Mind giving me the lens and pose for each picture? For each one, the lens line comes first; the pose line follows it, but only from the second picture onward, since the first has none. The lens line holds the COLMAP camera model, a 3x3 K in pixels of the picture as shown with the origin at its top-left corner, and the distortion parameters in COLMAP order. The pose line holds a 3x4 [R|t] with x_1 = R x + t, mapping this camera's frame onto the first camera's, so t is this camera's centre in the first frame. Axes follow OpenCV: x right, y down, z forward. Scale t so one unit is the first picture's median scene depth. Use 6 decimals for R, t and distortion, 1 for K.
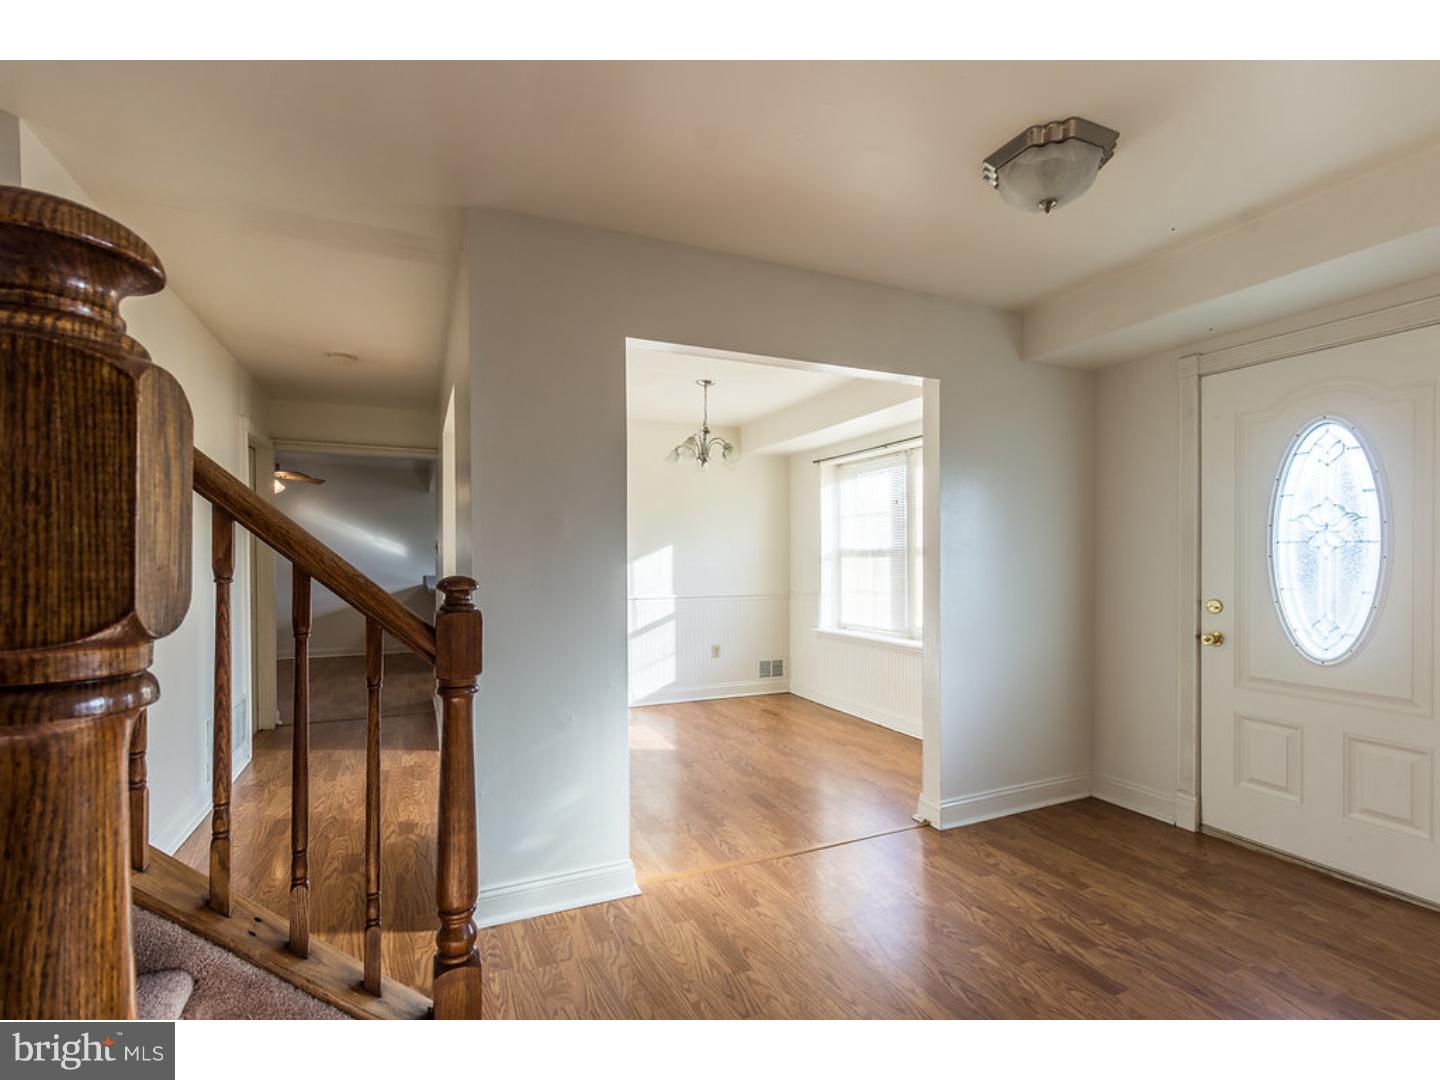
lens RADIAL K [[669.9, 0, 723.0], [0, 669.9, 553.1], [0, 0, 1]] dist [0.001773, 0.001741]
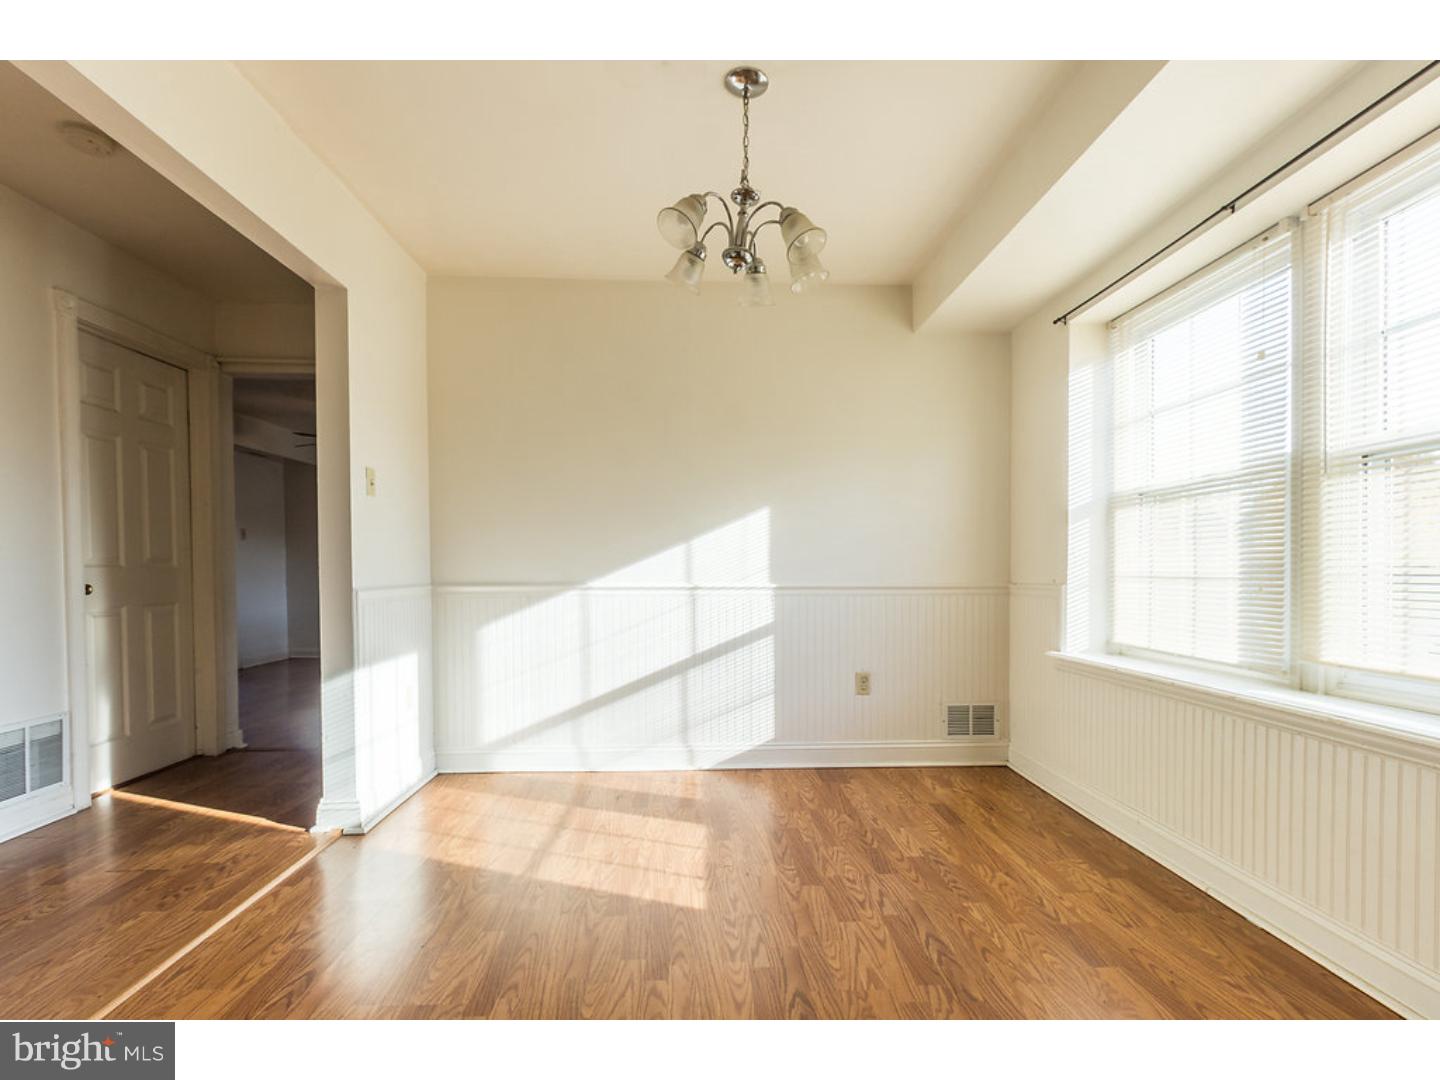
lens RADIAL K [[669.9, 0, 723.9], [0, 669.9, 584.2], [0, 0, 1]] dist [0.001773, 0.001741]
pose [[0.926835, 0.005770, -0.375426, 0.101999], [0.005257, 0.999585, 0.028341, 0.047844], [0.375433, -0.028241, 0.926419, 0.461542]]
